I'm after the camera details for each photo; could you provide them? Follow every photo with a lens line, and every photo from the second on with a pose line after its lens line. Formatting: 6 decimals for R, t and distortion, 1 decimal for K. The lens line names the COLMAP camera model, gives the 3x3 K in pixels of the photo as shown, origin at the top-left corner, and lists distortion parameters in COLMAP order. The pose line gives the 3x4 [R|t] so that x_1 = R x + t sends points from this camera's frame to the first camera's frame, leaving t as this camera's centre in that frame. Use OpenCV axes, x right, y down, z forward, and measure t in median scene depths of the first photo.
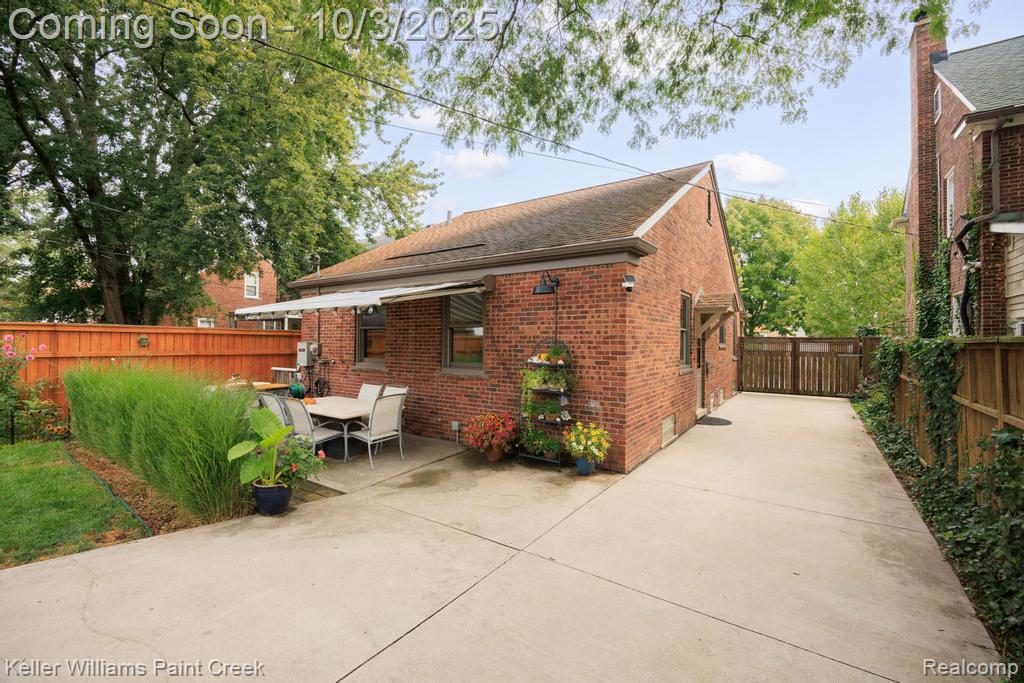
lens RADIAL K [[433.4, 0, 514.9], [0, 433.4, 336.4], [0, 0, 1]] dist [-0.024213, 0.002182]
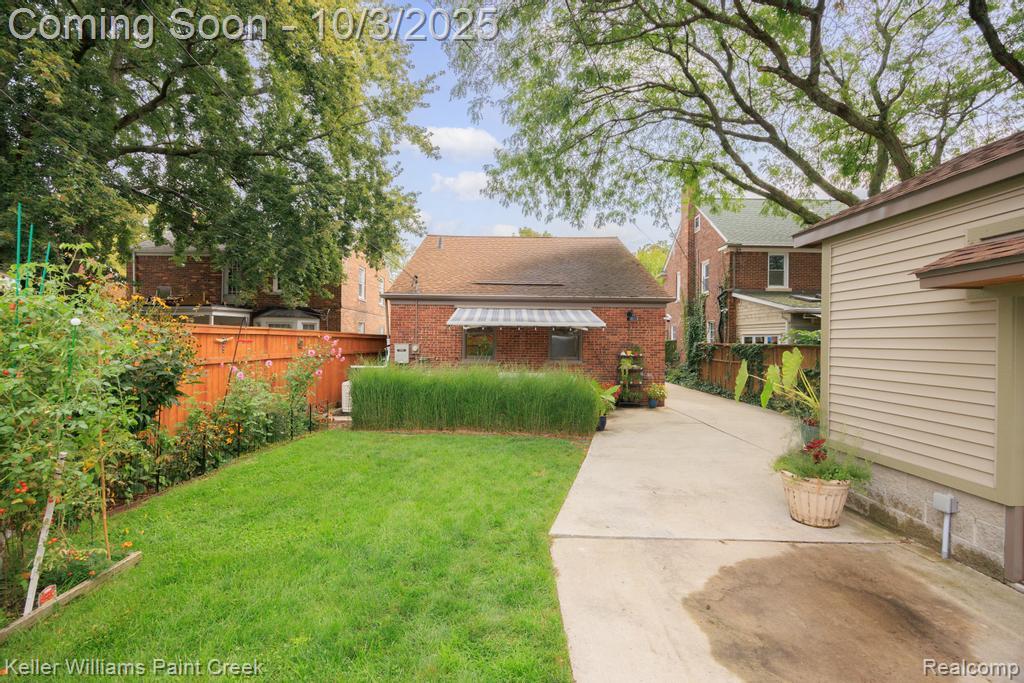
lens RADIAL K [[433.4, 0, 510.2], [0, 433.4, 342.9], [0, 0, 1]] dist [-0.024213, 0.002182]
pose [[0.822933, 0.000974, 0.568137, -1.509008], [-0.012765, 0.999778, 0.016777, -0.022440], [-0.567995, -0.021059, 0.822763, -0.315390]]
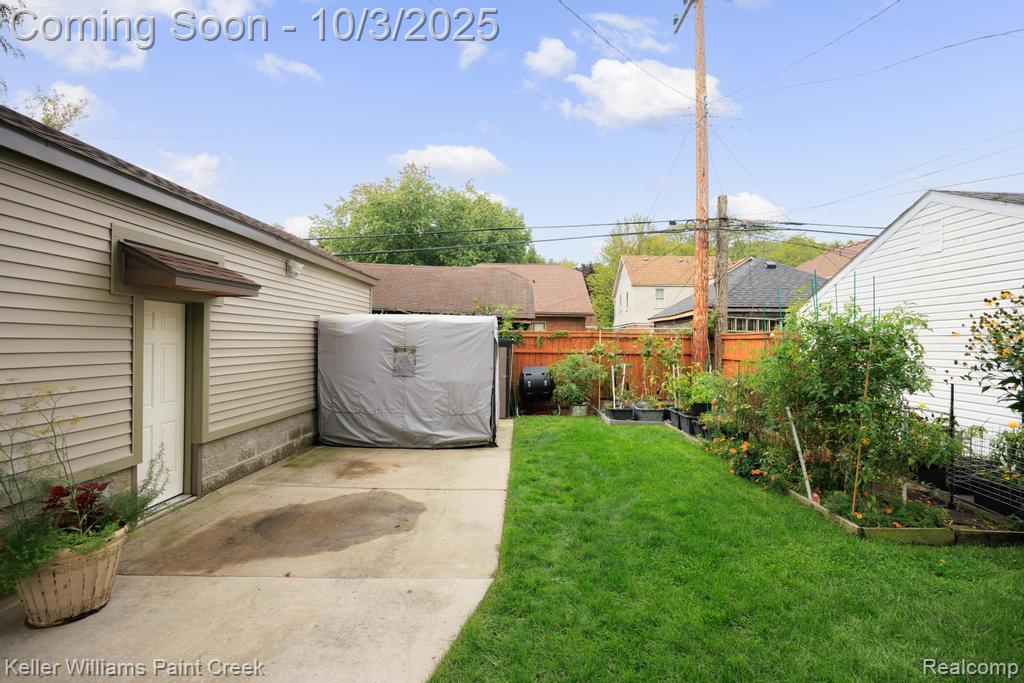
lens RADIAL K [[471.6, 0, 508.7], [0, 471.6, 335.6], [0, 0, 1]] dist [-0.015838, 0.000579]
pose [[-0.842605, -0.022312, -0.538070, -0.807932], [-0.008889, 0.999581, -0.027530, -0.003612], [0.538459, -0.018413, -0.842451, 0.654685]]
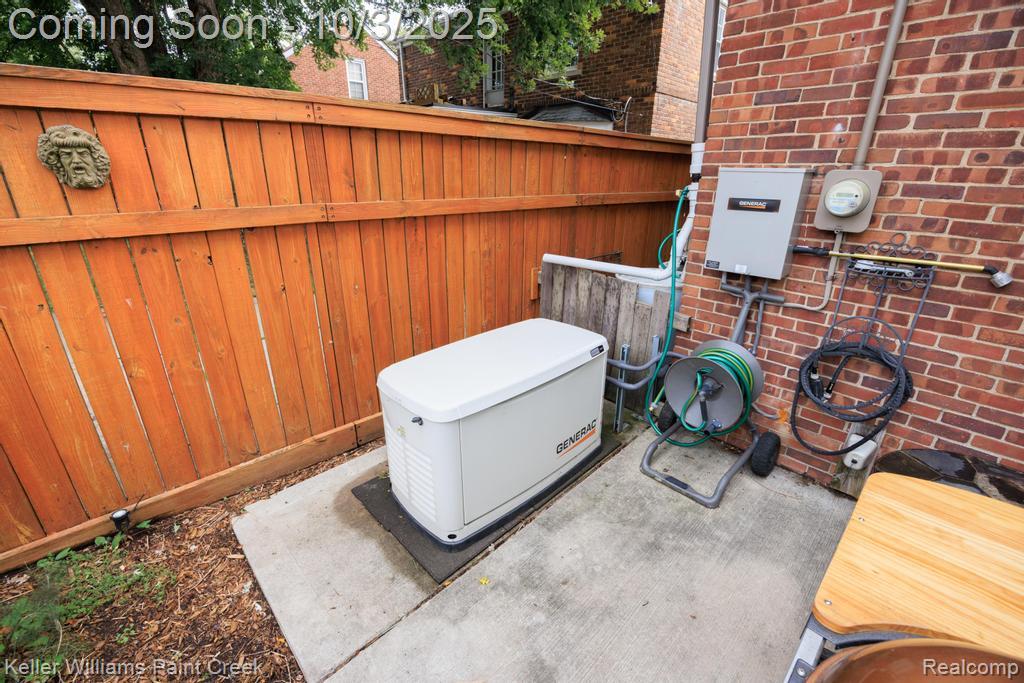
lens RADIAL K [[433.4, 0, 507.8], [0, 433.4, 340.6], [0, 0, 1]] dist [-0.024213, 0.002182]
pose [[0.979422, 0.076972, -0.186571, -0.916433], [-0.001330, 0.926860, 0.375404, 0.021854], [0.201821, -0.367431, 0.907889, 1.195460]]
